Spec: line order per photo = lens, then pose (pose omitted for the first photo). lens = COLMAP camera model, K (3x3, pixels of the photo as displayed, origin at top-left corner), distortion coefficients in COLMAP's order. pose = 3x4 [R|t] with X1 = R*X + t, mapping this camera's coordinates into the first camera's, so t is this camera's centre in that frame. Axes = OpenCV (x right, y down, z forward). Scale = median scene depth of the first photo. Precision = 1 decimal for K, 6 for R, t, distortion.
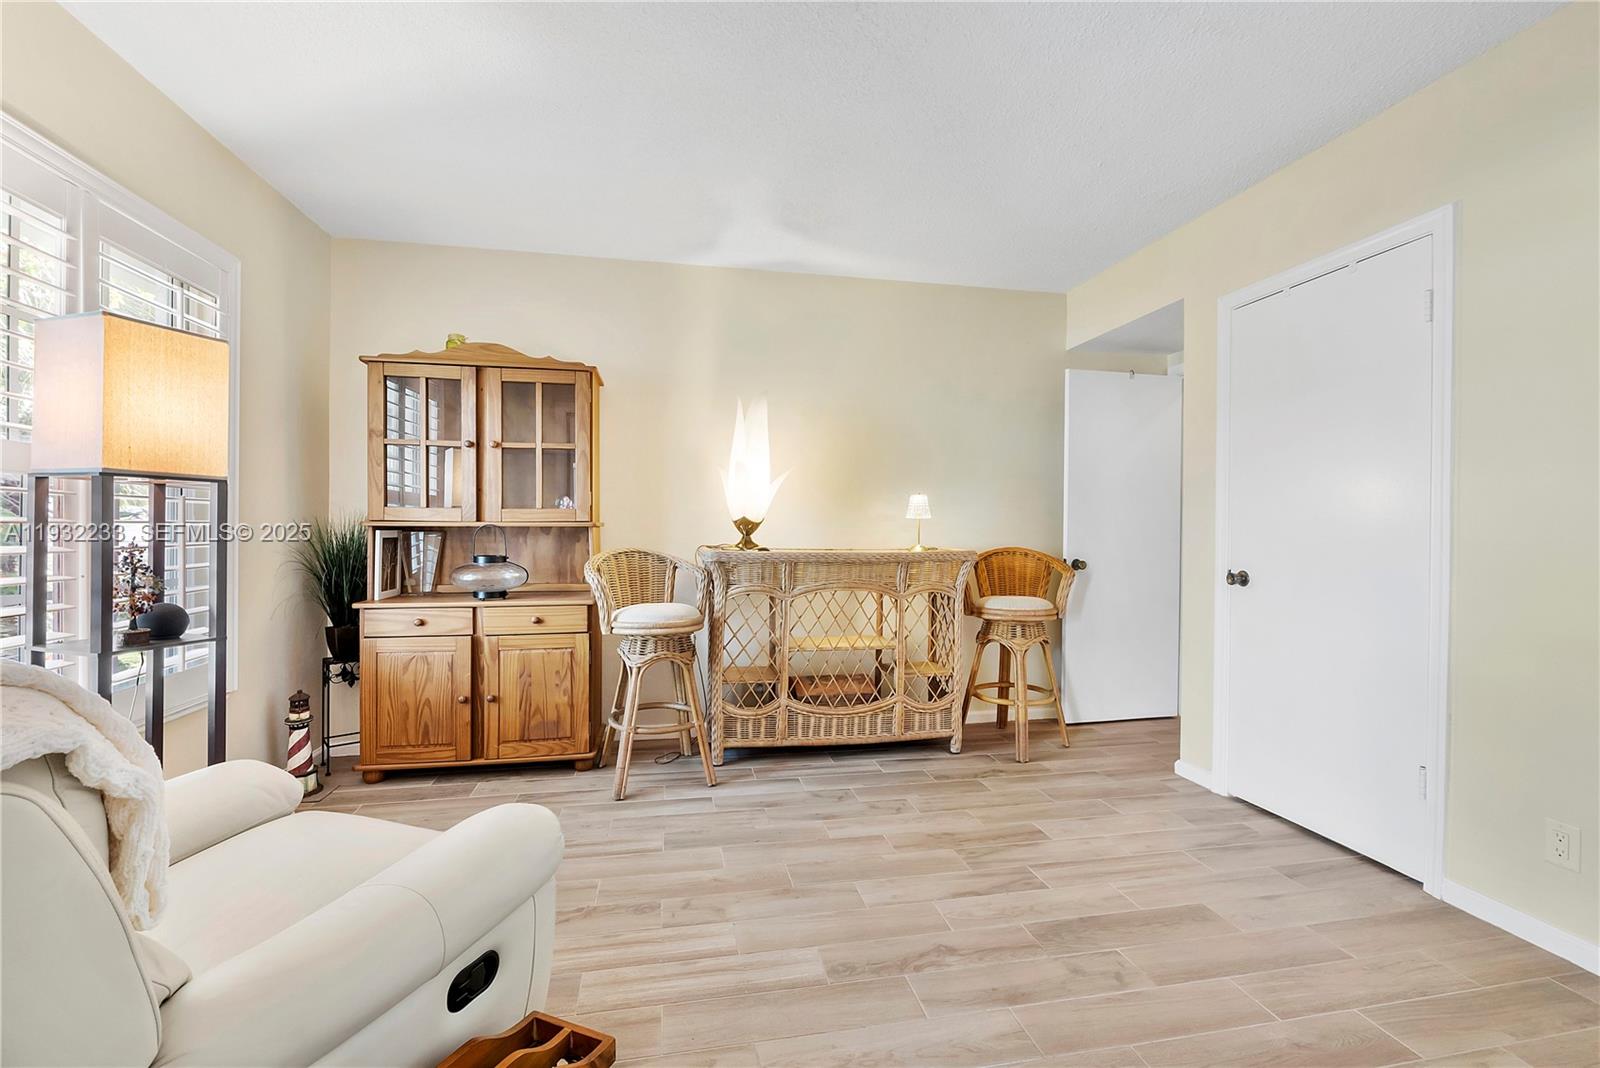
lens RADIAL K [[683.6, 0, 795.3], [0, 683.6, 534.6], [0, 0, 1]] dist [-0.001022, -0.000114]
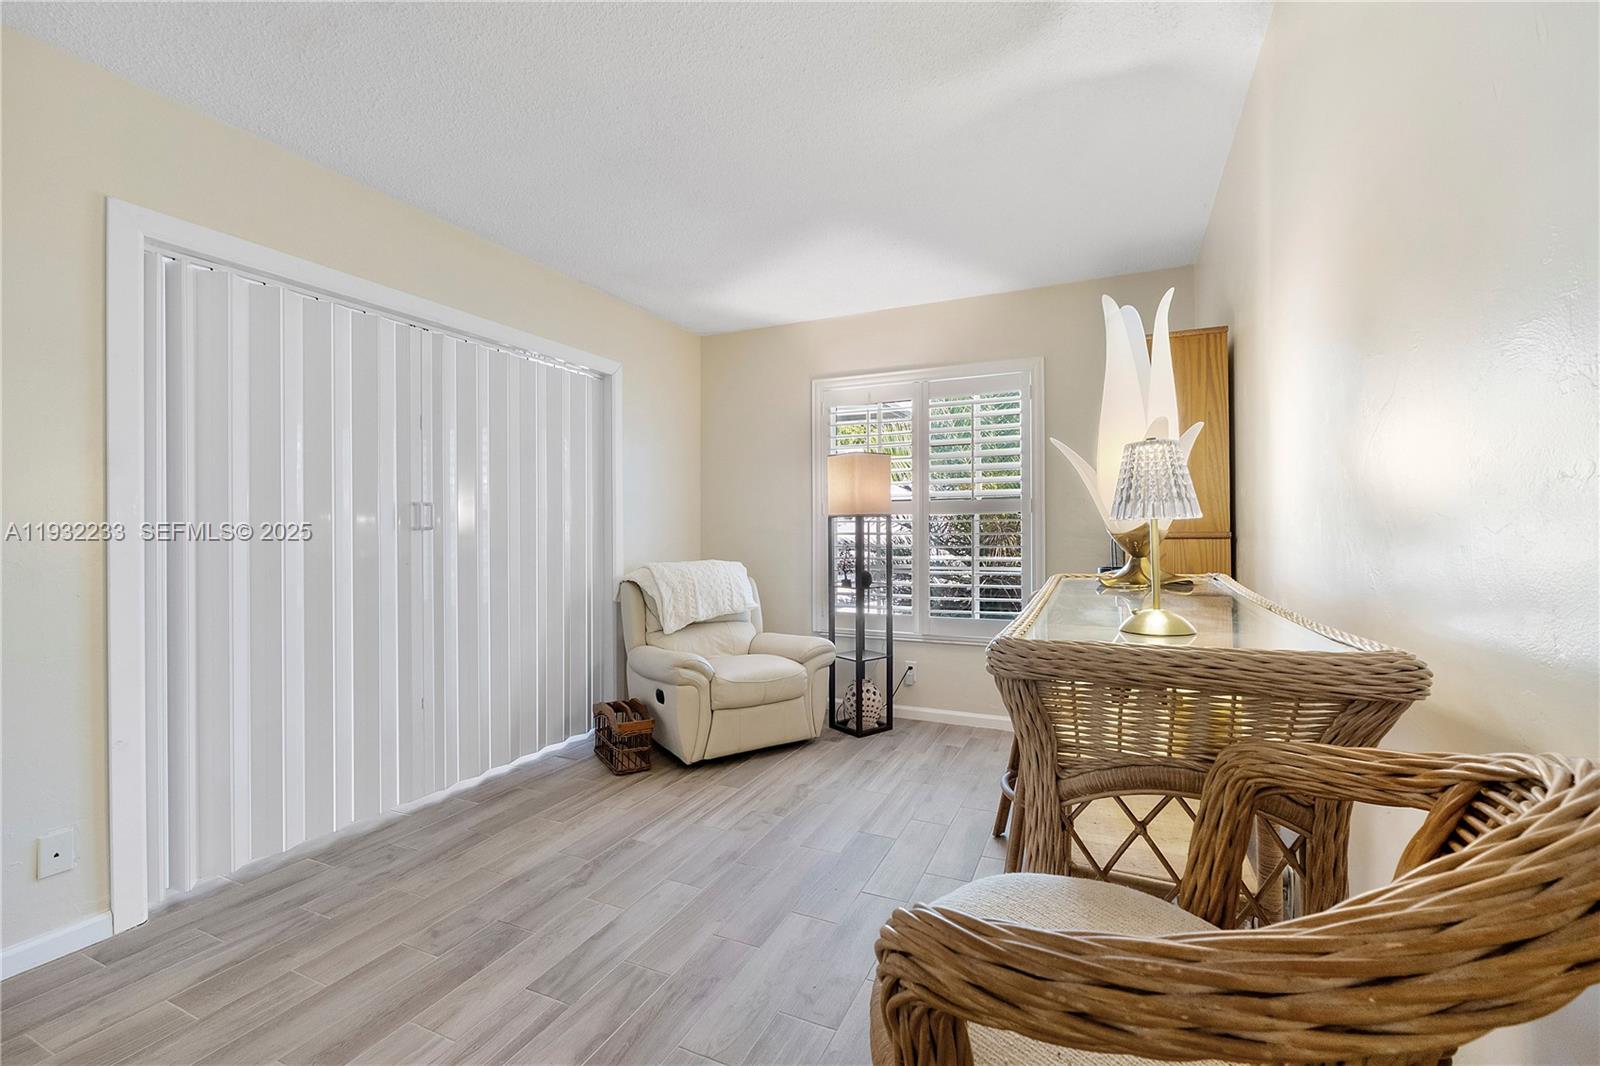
lens RADIAL K [[683.6, 0, 795.3], [0, 683.6, 533.6], [0, 0, 1]] dist [-0.001022, -0.000114]
pose [[-0.584794, 0.005356, -0.811165, 0.960085], [-0.007630, 0.999898, 0.012103, -0.040686], [0.811146, 0.013267, -0.584693, 1.972961]]
